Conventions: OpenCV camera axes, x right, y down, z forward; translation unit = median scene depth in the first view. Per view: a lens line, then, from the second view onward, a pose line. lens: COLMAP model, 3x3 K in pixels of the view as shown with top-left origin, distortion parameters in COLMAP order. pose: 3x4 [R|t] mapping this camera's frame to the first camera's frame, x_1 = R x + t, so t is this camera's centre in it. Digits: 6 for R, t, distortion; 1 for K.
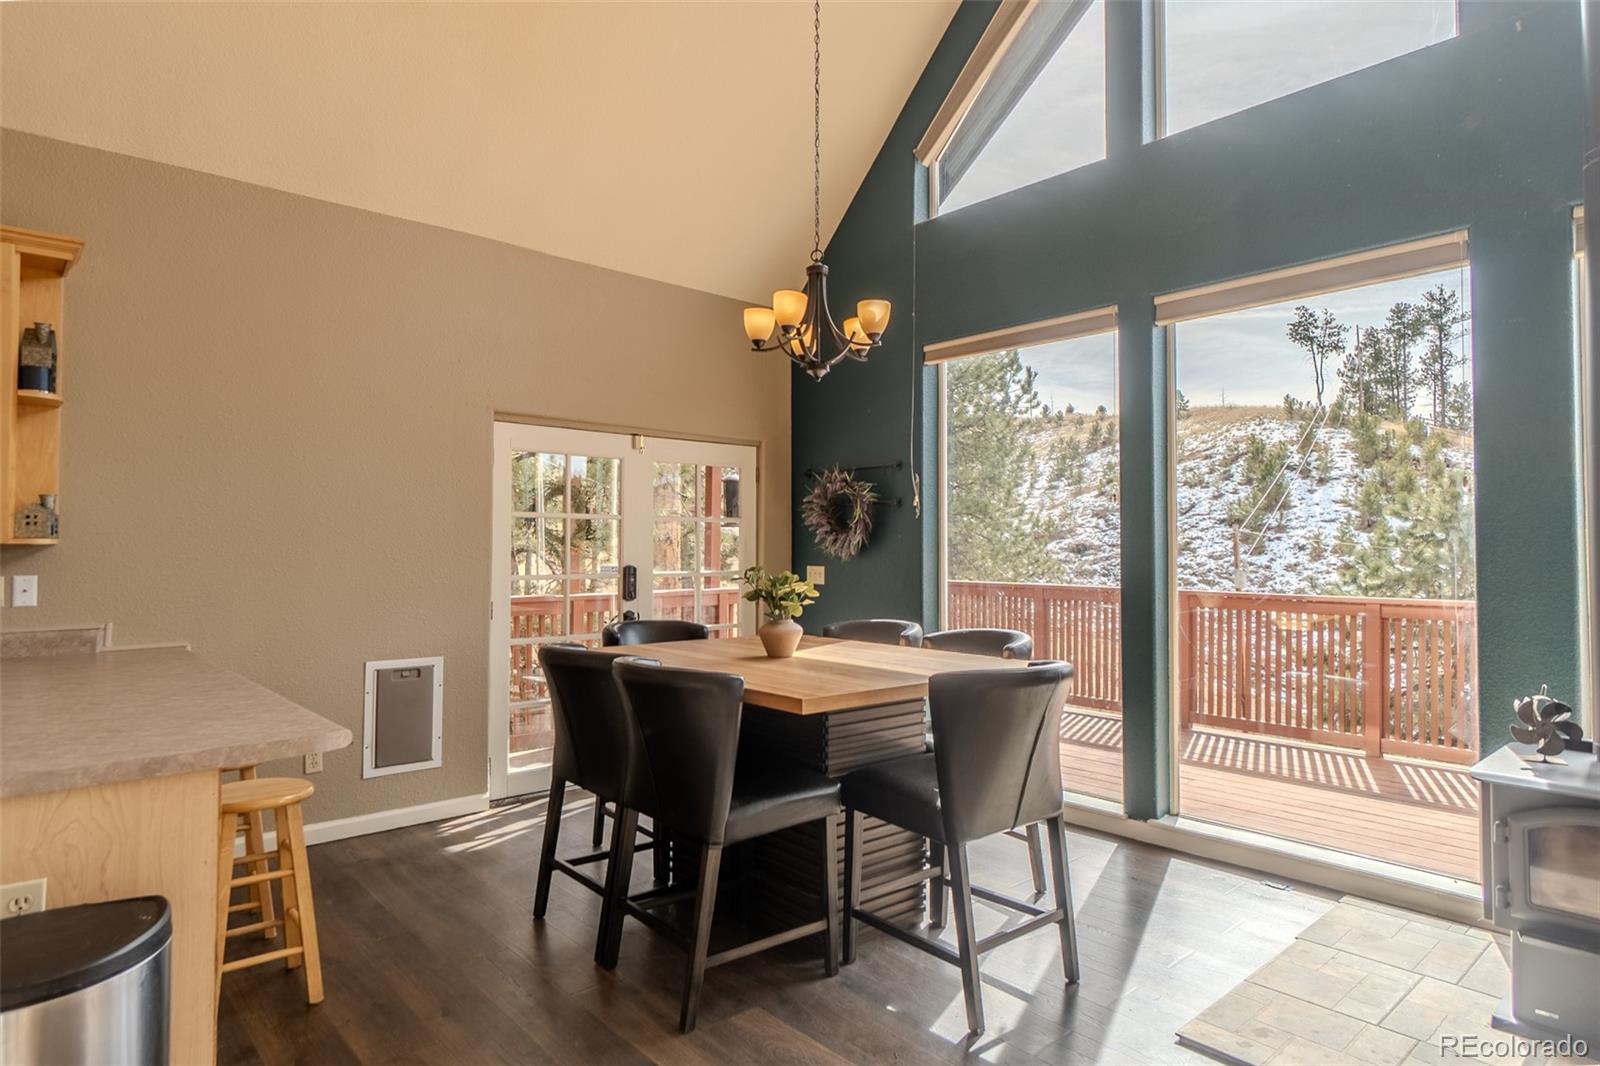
lens RADIAL K [[913.4, 0, 784.1], [0, 913.4, 522.9], [0, 0, 1]] dist [-0.000591, 0.002546]
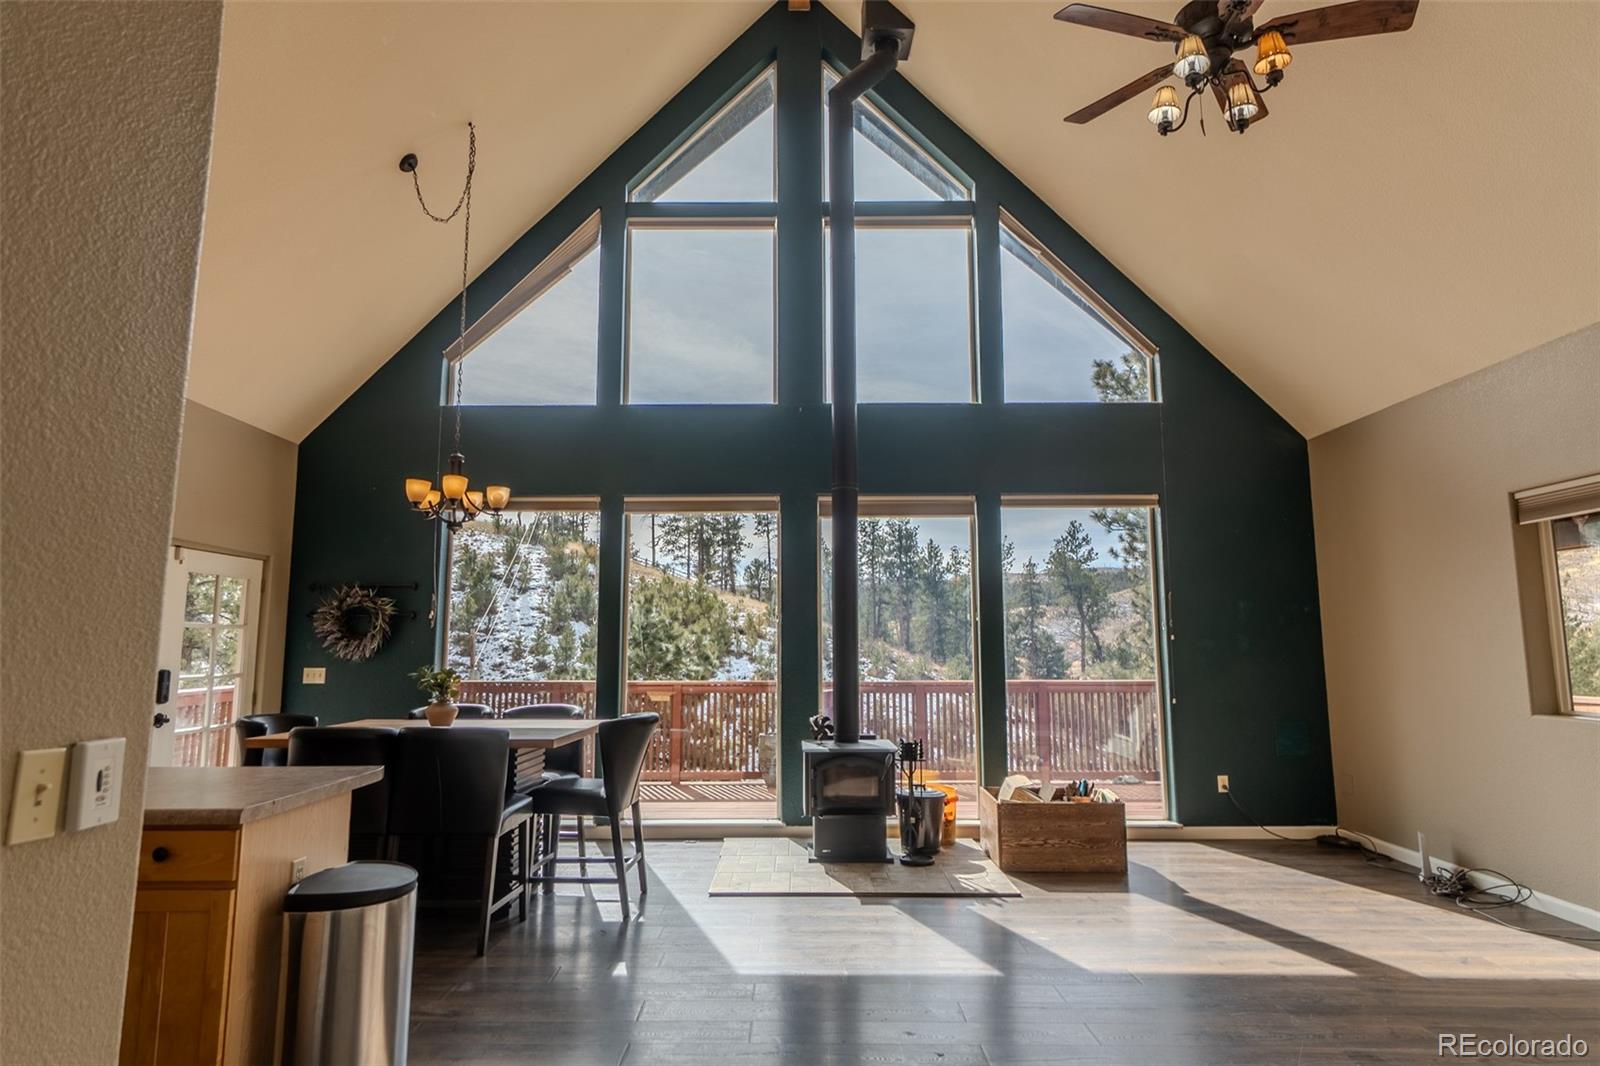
lens RADIAL K [[913.4, 0, 791.6], [0, 913.4, 525.3], [0, 0, 1]] dist [-0.000591, 0.002546]
pose [[0.668603, 0.095279, 0.737490, -0.451612], [-0.015546, 0.993332, -0.114238, -0.009362], [-0.743457, 0.064915, 0.665626, -0.238026]]
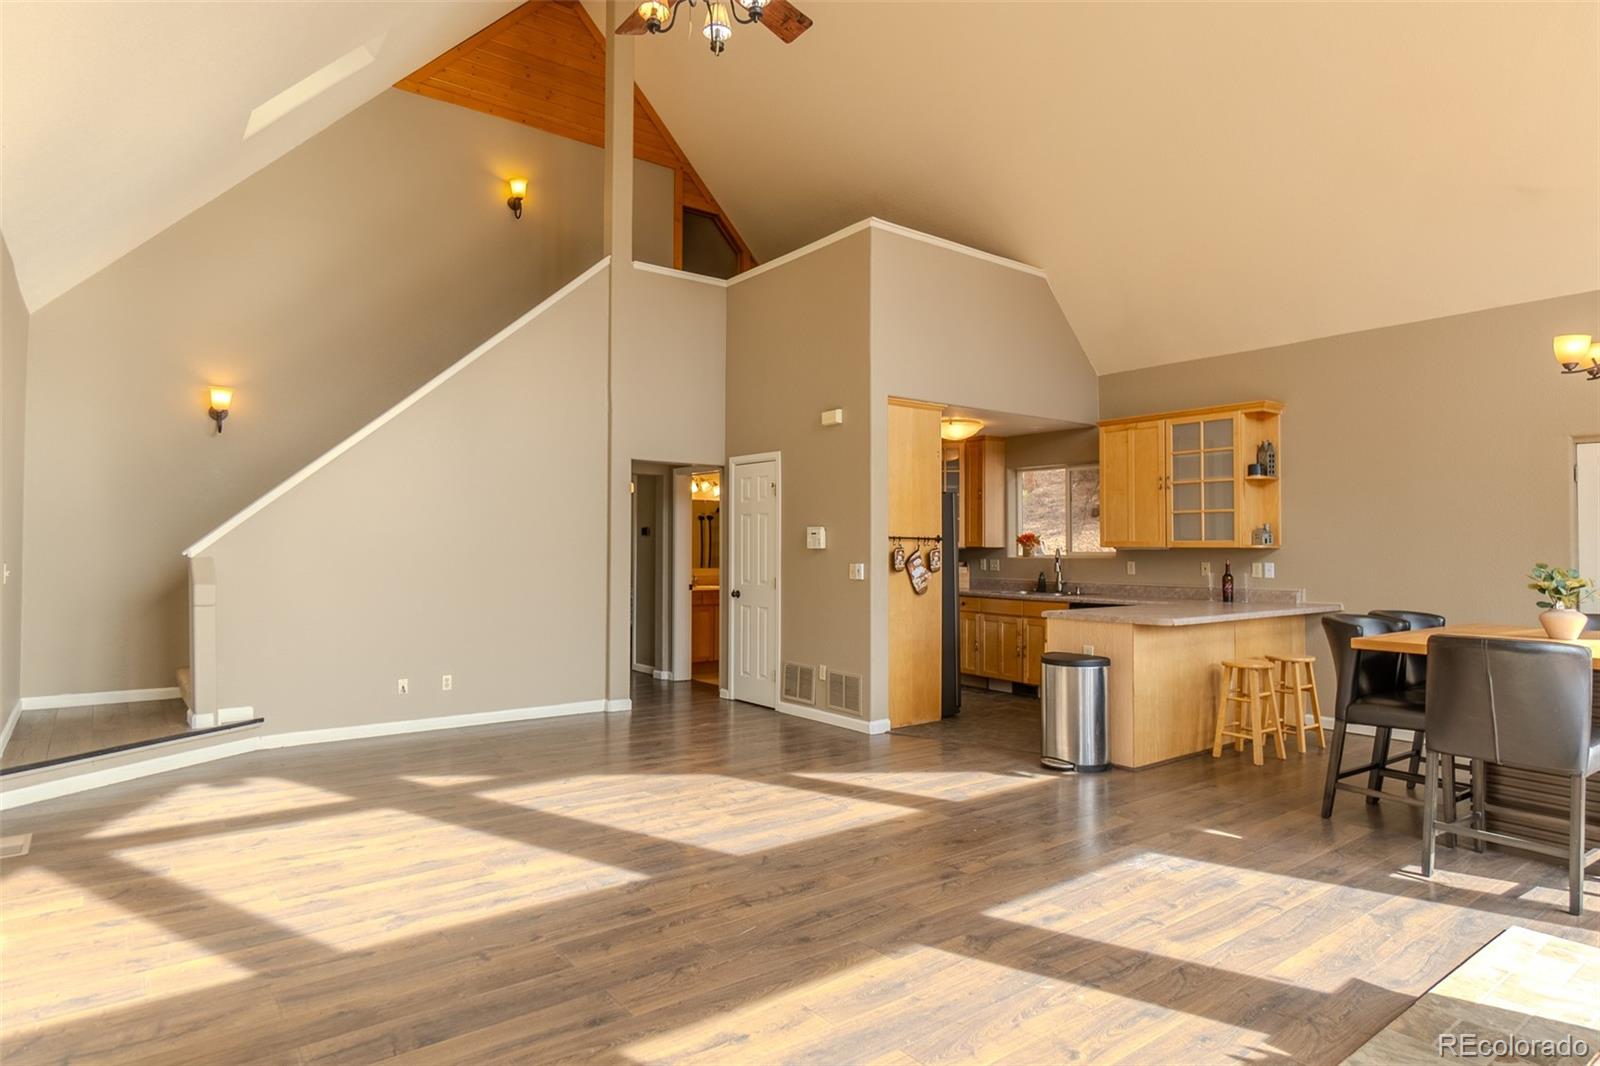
lens RADIAL K [[913.4, 0, 790.0], [0, 913.4, 528.4], [0, 0, 1]] dist [-0.000591, 0.002546]
pose [[-0.072841, -0.023883, -0.997058, 0.824784], [0.023700, 0.999389, -0.025670, 0.004277], [0.997062, -0.025500, -0.072231, 0.044883]]
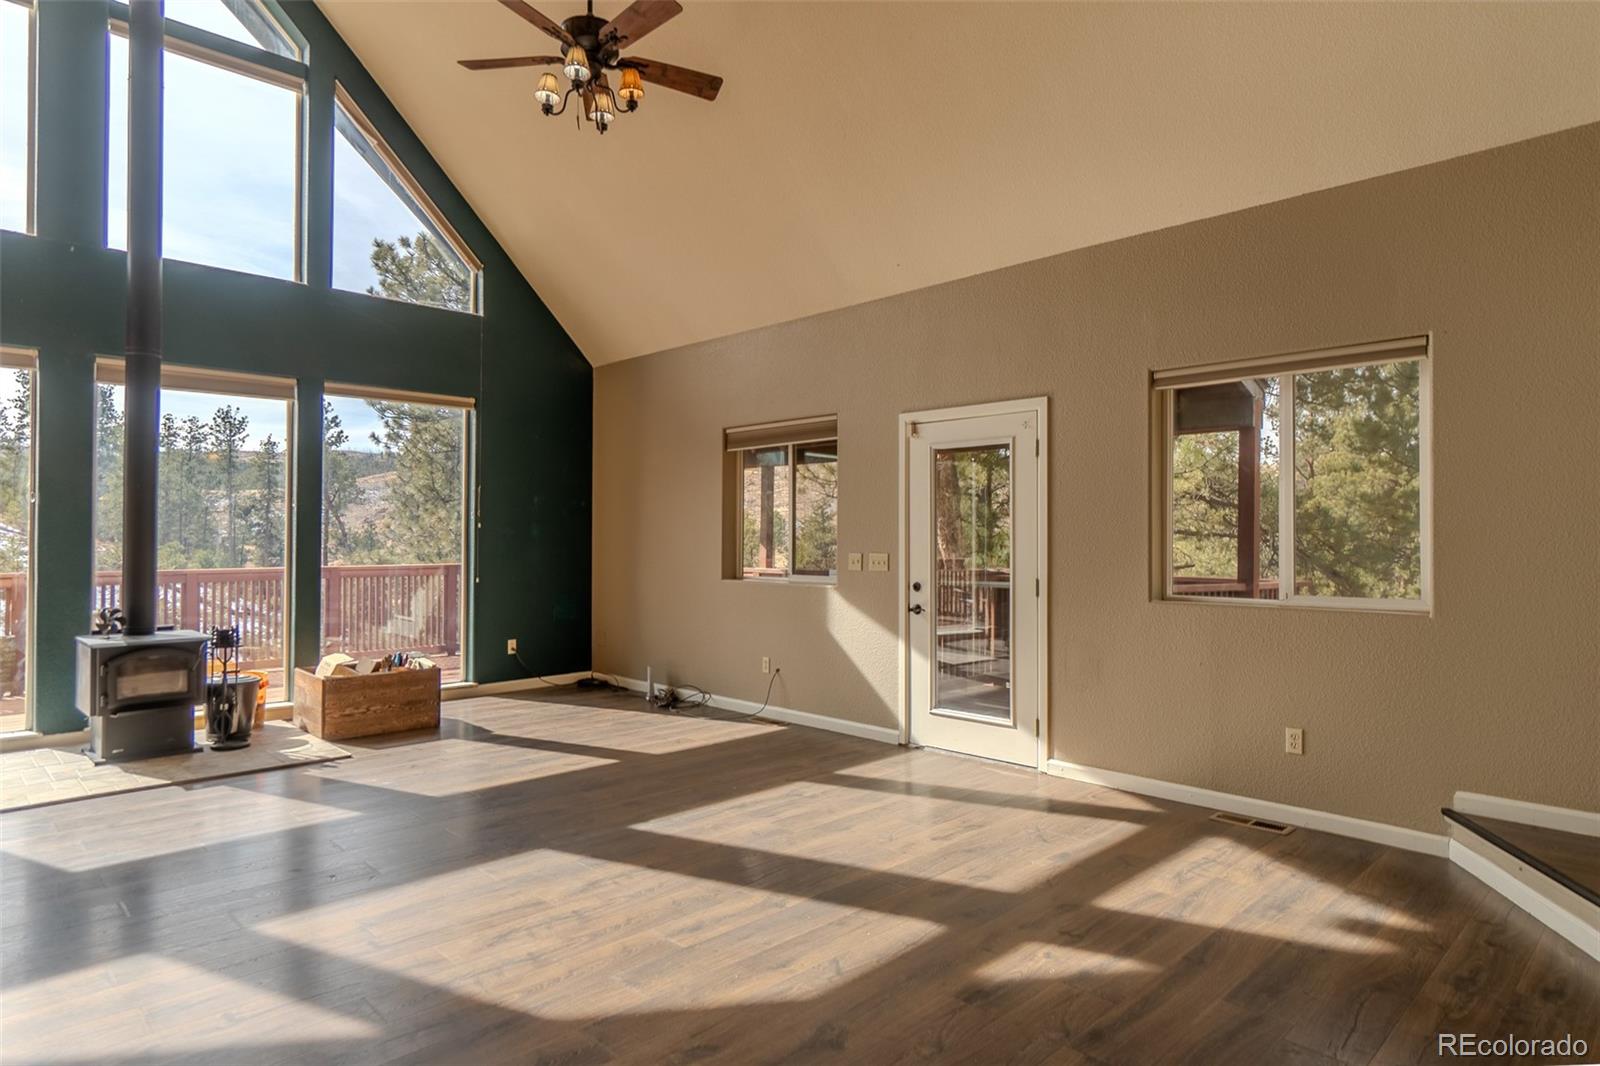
lens RADIAL K [[913.4, 0, 795.0], [0, 913.4, 528.1], [0, 0, 1]] dist [-0.000591, 0.002546]
pose [[-0.055246, 0.005016, 0.998460, -0.619478], [-0.027855, 0.999590, -0.006563, -0.007823], [-0.998084, -0.028175, -0.055084, -0.201325]]
